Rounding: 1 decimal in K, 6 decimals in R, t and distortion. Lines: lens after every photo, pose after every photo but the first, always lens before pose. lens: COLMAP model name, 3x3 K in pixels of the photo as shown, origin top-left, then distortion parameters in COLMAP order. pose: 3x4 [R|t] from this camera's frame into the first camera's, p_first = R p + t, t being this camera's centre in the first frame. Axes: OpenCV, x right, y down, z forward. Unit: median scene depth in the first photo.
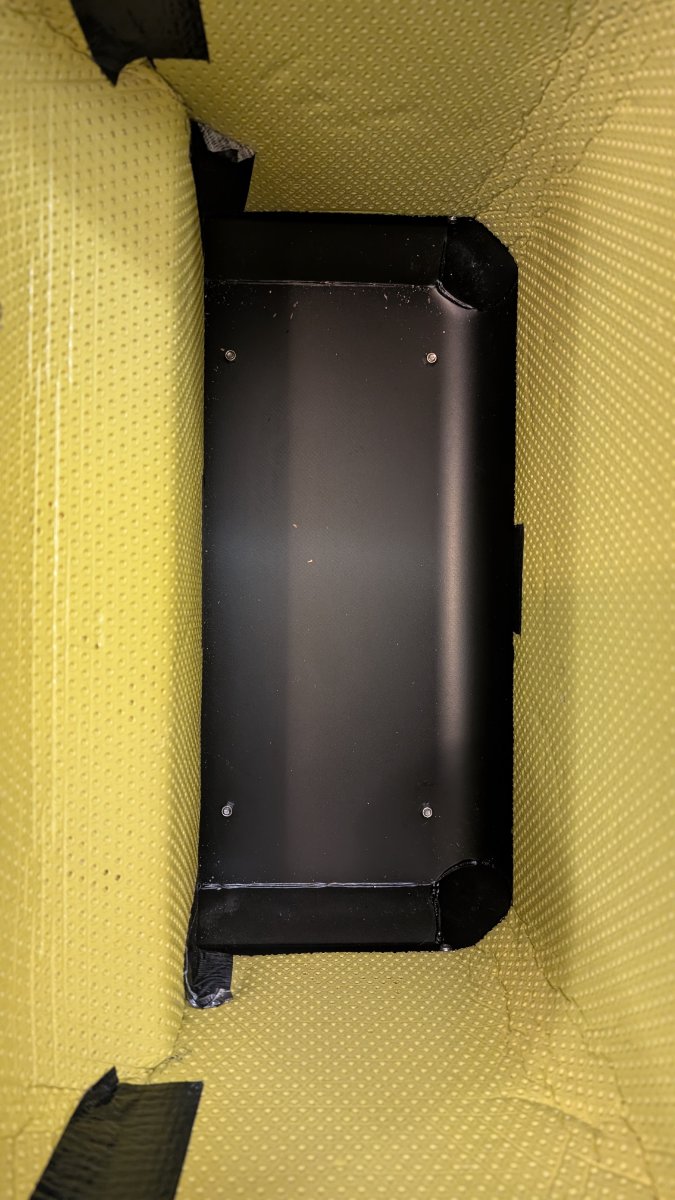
lens RADIAL K [[921.9, 0, 338.7], [0, 921.9, 602.7], [0, 0, 1]] dist [0.008581, -0.013534]
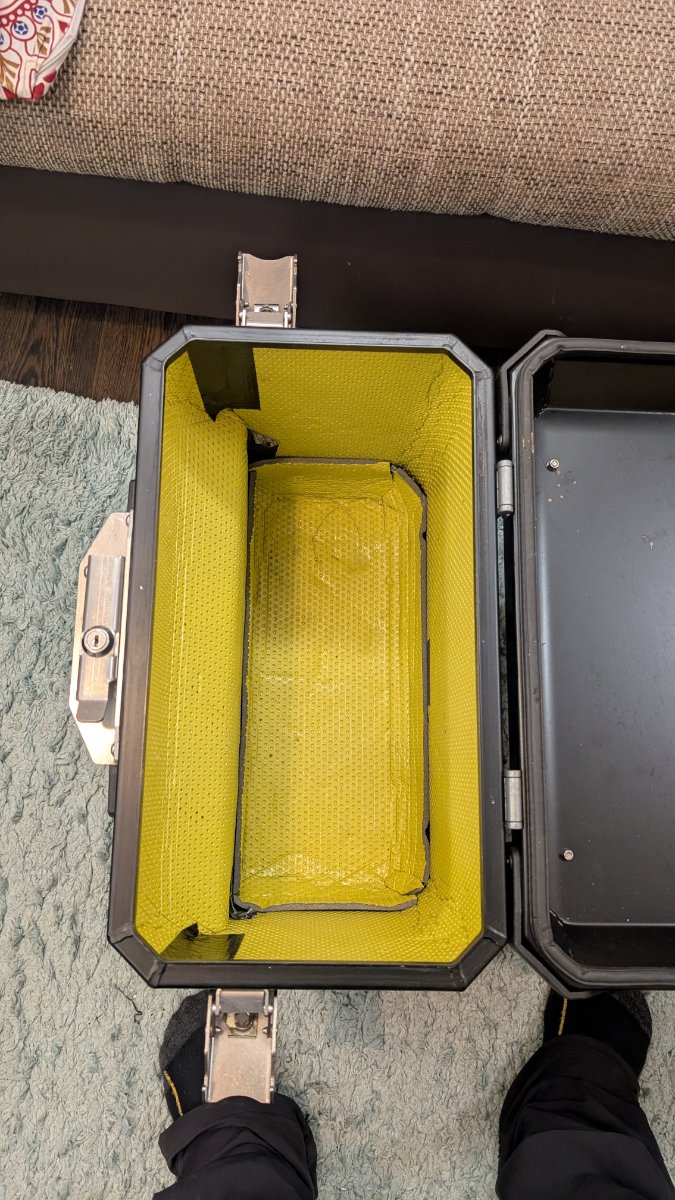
lens RADIAL K [[921.9, 0, 337.5], [0, 921.9, 598.3], [0, 0, 1]] dist [0.008581, -0.013534]
pose [[0.999941, 0.006417, 0.008803, 0.017294], [-0.004652, 0.982244, -0.187551, 0.214506], [-0.009850, 0.187499, 0.982215, -0.951532]]
